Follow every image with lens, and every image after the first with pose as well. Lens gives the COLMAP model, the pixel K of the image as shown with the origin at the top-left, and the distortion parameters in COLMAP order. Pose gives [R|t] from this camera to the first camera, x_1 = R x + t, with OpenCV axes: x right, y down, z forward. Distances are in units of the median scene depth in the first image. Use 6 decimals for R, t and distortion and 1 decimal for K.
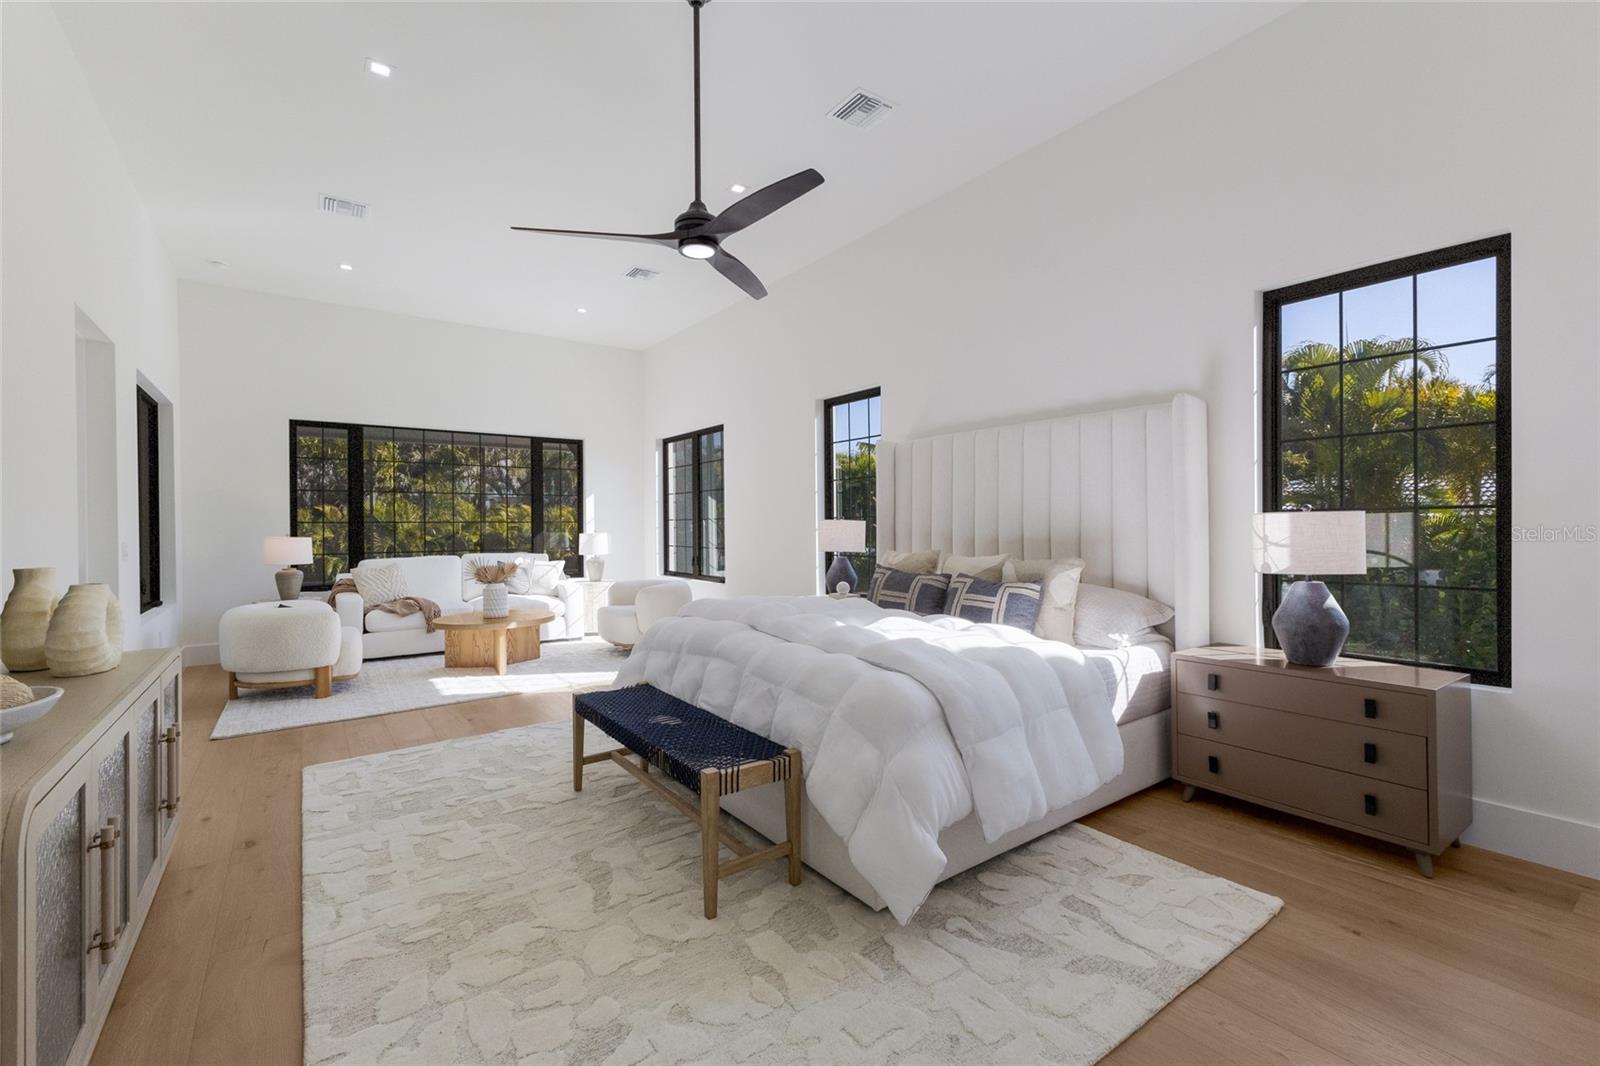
lens RADIAL K [[700.0, 0, 806.3], [0, 700.0, 518.1], [0, 0, 1]] dist [0.015479, 0.000447]
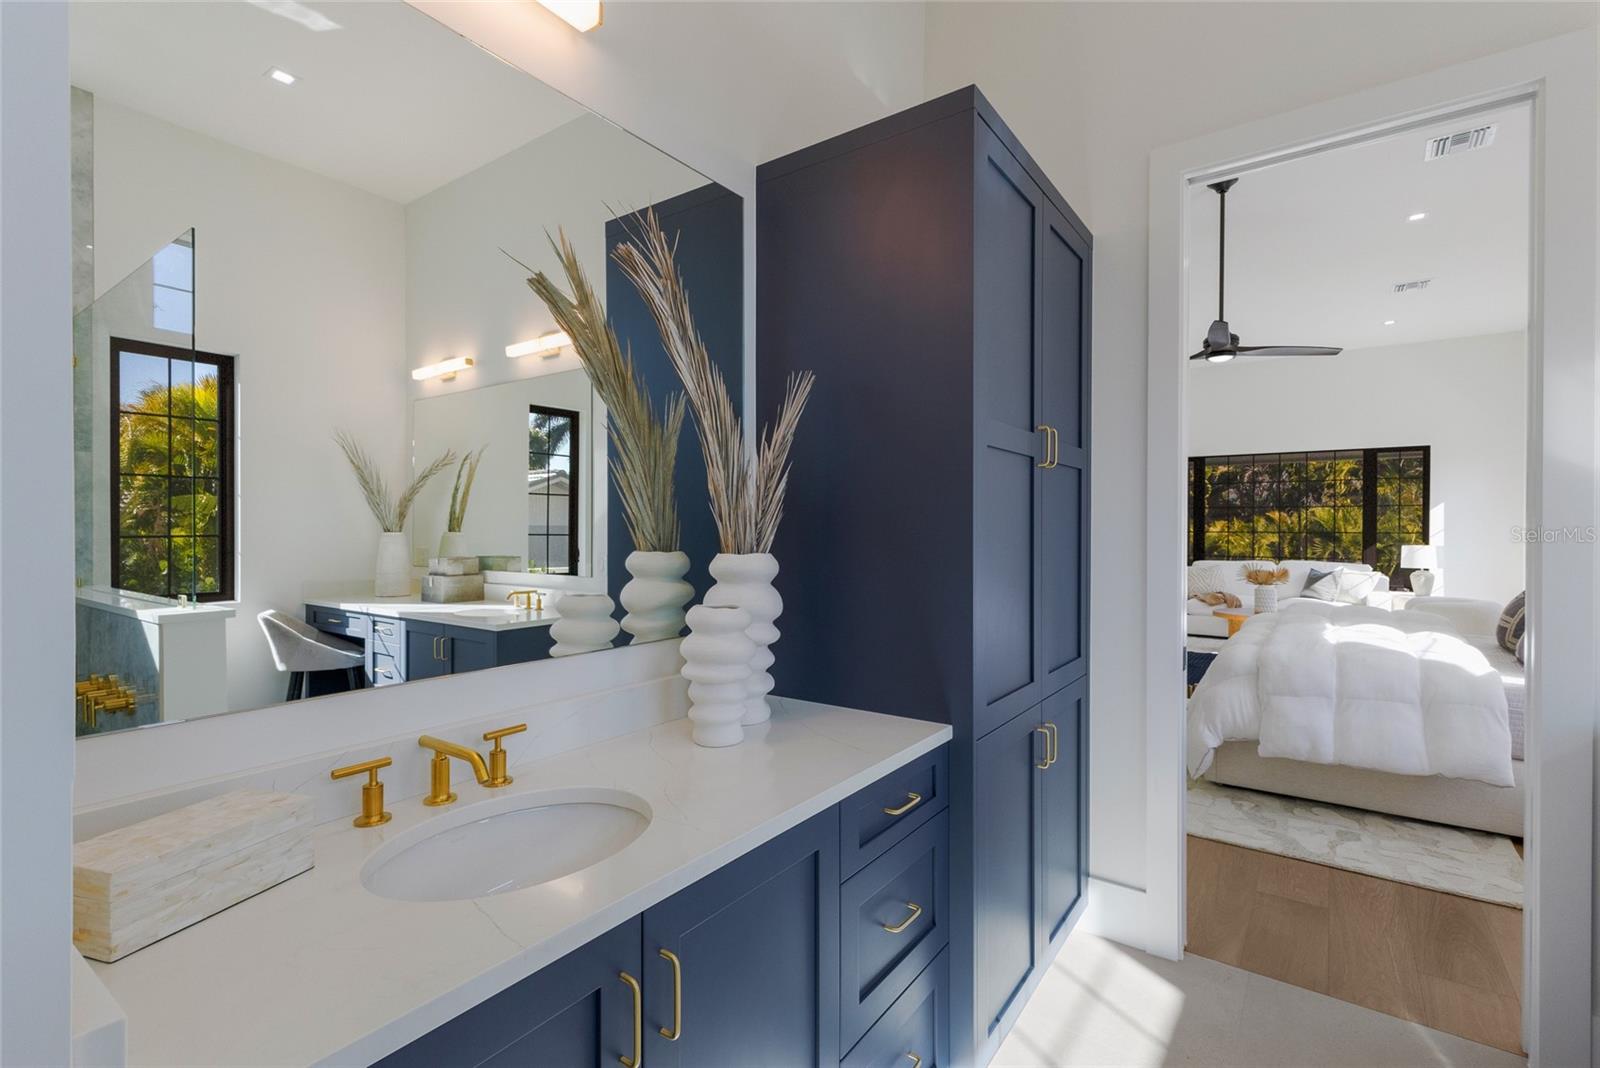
lens RADIAL K [[726.3, 0, 792.6], [0, 726.3, 531.7], [0, 0, 1]] dist [-0.003325, -0.000229]
pose [[0.314646, 0.014943, -0.949091, 1.125237], [-0.000191, 0.999877, 0.015679, -0.041678], [0.949209, -0.004752, 0.314610, -0.362806]]
